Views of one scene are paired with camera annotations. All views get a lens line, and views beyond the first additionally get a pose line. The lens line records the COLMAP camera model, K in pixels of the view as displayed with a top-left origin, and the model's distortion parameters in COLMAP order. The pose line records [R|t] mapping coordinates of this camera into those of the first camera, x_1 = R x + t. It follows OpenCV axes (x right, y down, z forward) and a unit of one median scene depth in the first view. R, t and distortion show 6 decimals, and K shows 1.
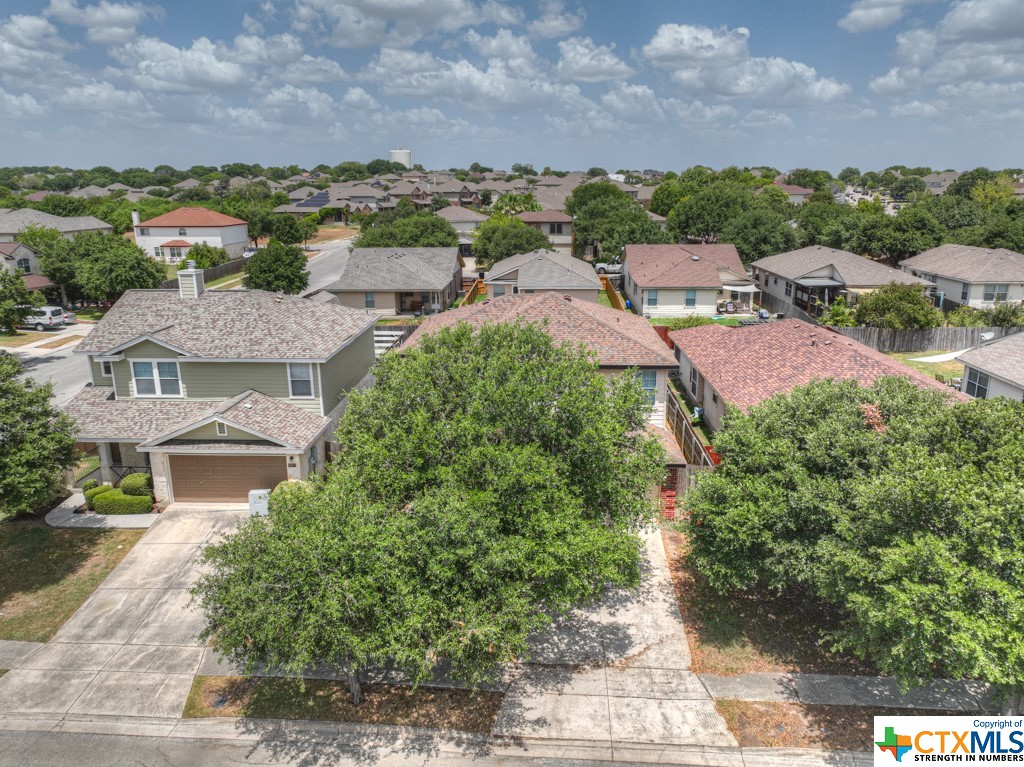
lens RADIAL K [[719.9, 0, 512.6], [0, 719.9, 383.1], [0, 0, 1]] dist [-0.005949, 0.023630]
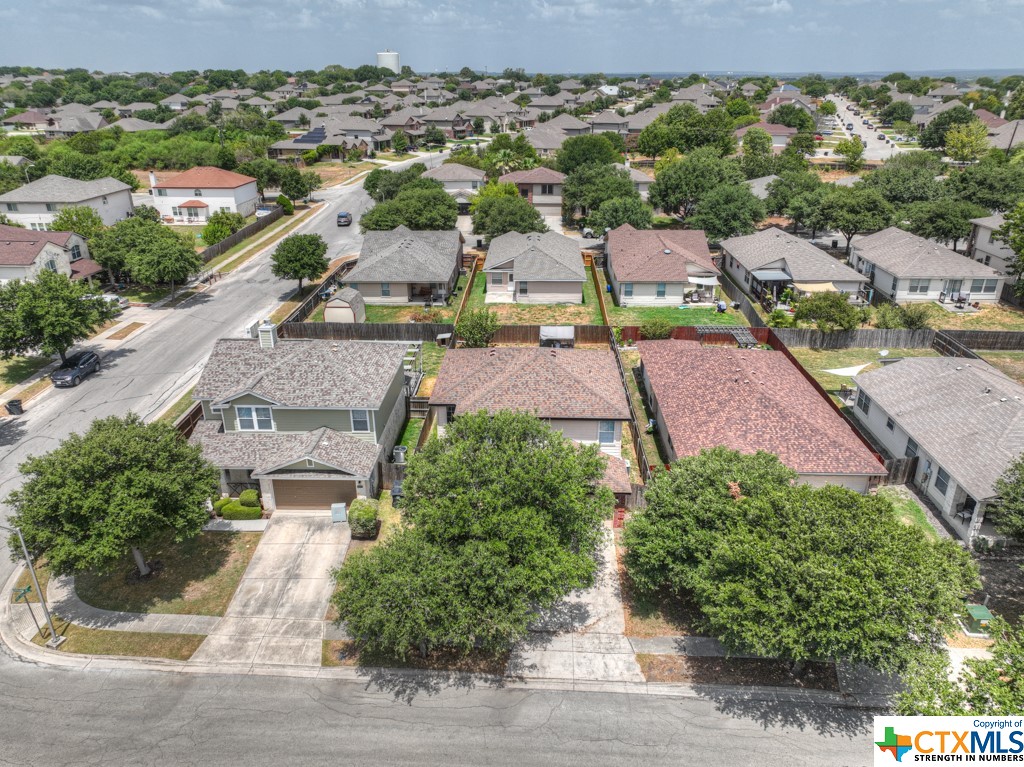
lens RADIAL K [[719.9, 0, 512.6], [0, 719.9, 383.1], [0, 0, 1]] dist [-0.005949, 0.023630]
pose [[0.999931, -0.003070, 0.011343, -0.015916], [0.001529, 0.991050, 0.133482, -0.254341], [-0.011651, -0.133456, 0.990986, -0.359100]]
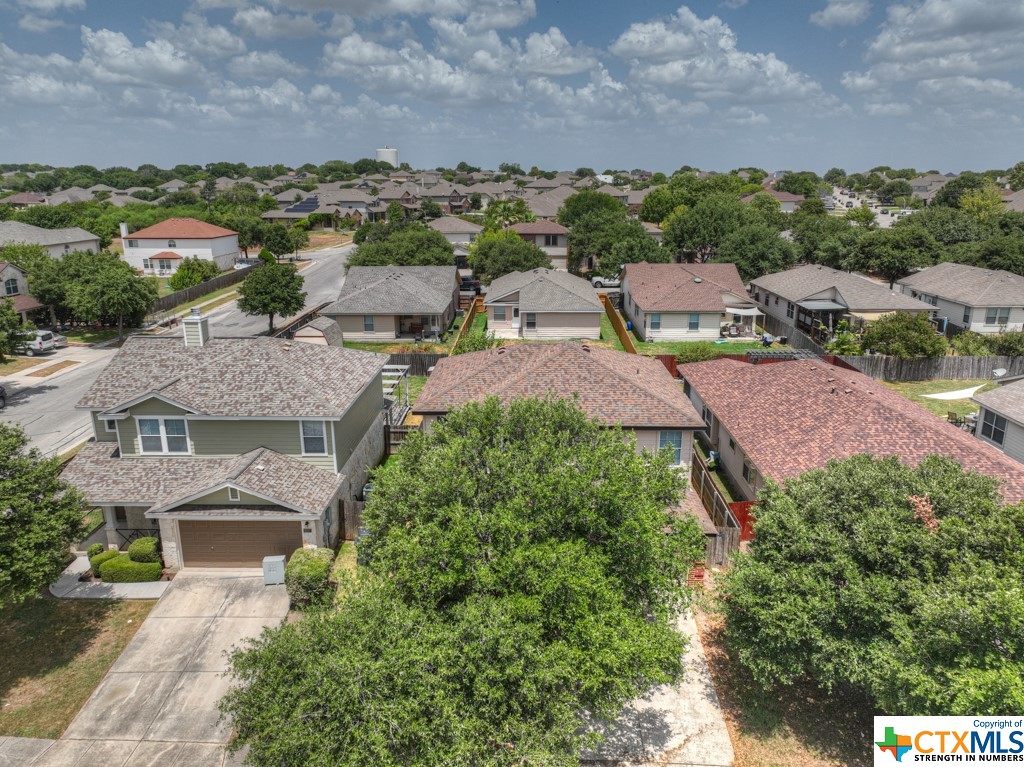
lens RADIAL K [[719.9, 0, 512.6], [0, 719.9, 383.1], [0, 0, 1]] dist [-0.005949, 0.023630]
pose [[0.999816, -0.003241, 0.018921, -0.043640], [0.003161, 0.999986, 0.004262, -0.078878], [-0.018935, -0.004202, 0.999812, 0.025474]]
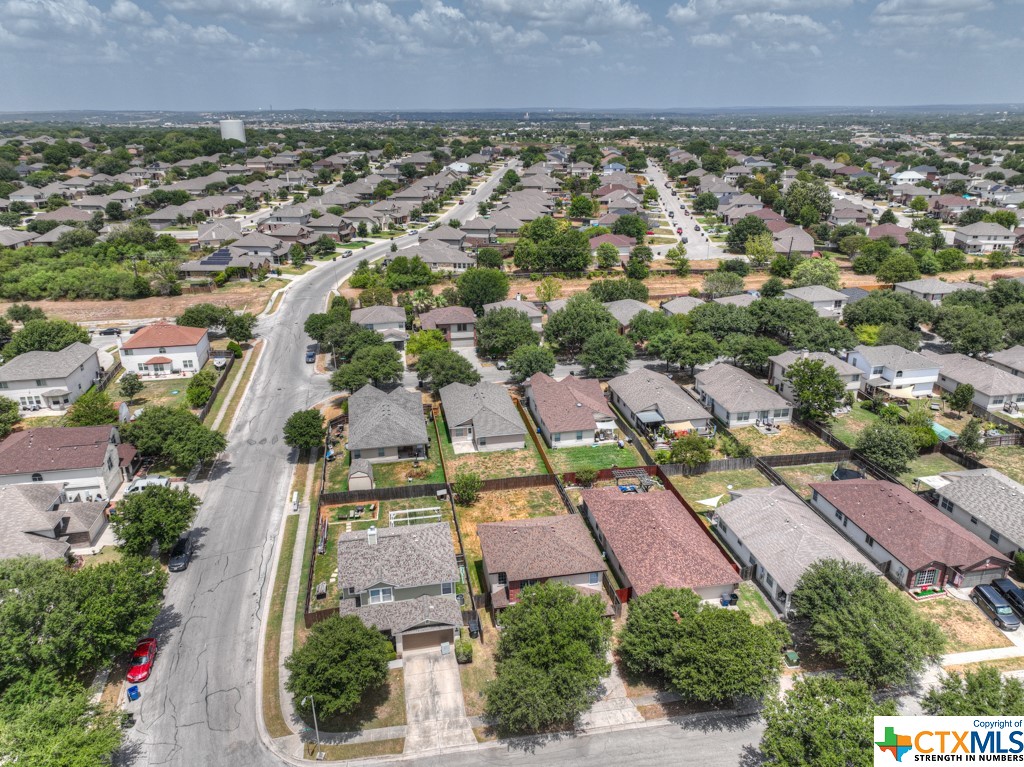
lens RADIAL K [[719.9, 0, 512.6], [0, 719.9, 383.1], [0, 0, 1]] dist [-0.005949, 0.023630]
pose [[0.972758, -0.083484, 0.216271, -0.519696], [0.063245, 0.993088, 0.098880, -0.842883], [-0.223031, -0.082508, 0.971313, -1.180560]]
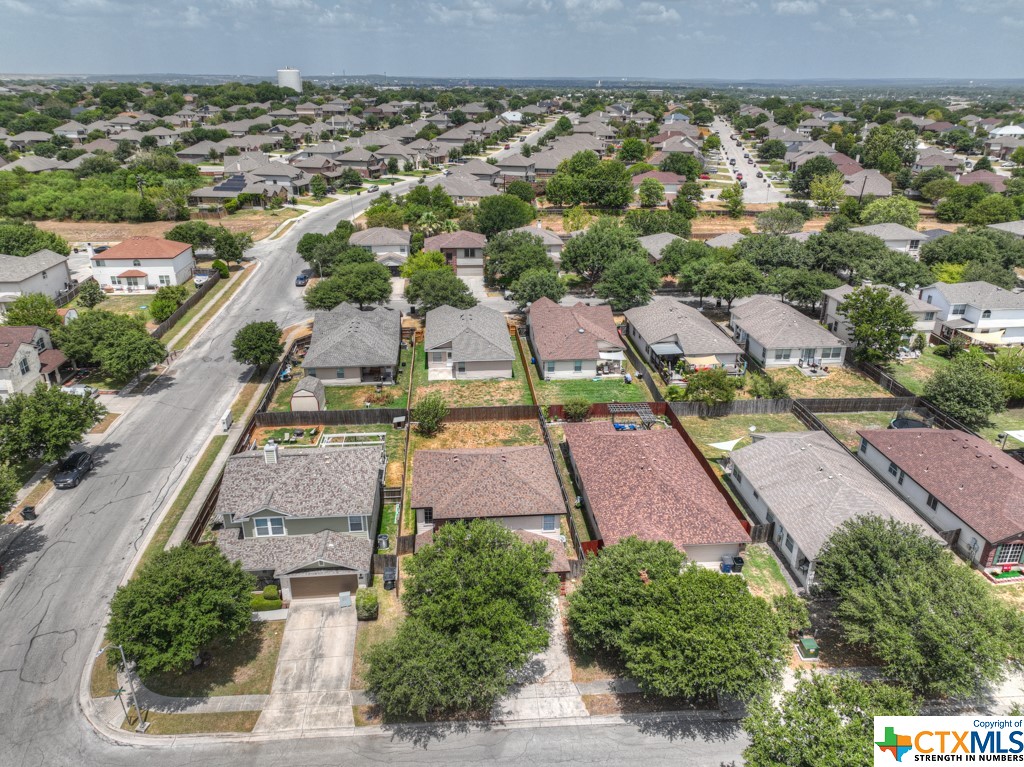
lens RADIAL K [[719.9, 0, 512.6], [0, 719.9, 383.1], [0, 0, 1]] dist [-0.005949, 0.023630]
pose [[0.990113, -0.044678, 0.132963, -0.131215], [0.027070, 0.990959, 0.131403, -0.551821], [-0.137632, -0.126505, 0.982372, -0.720223]]
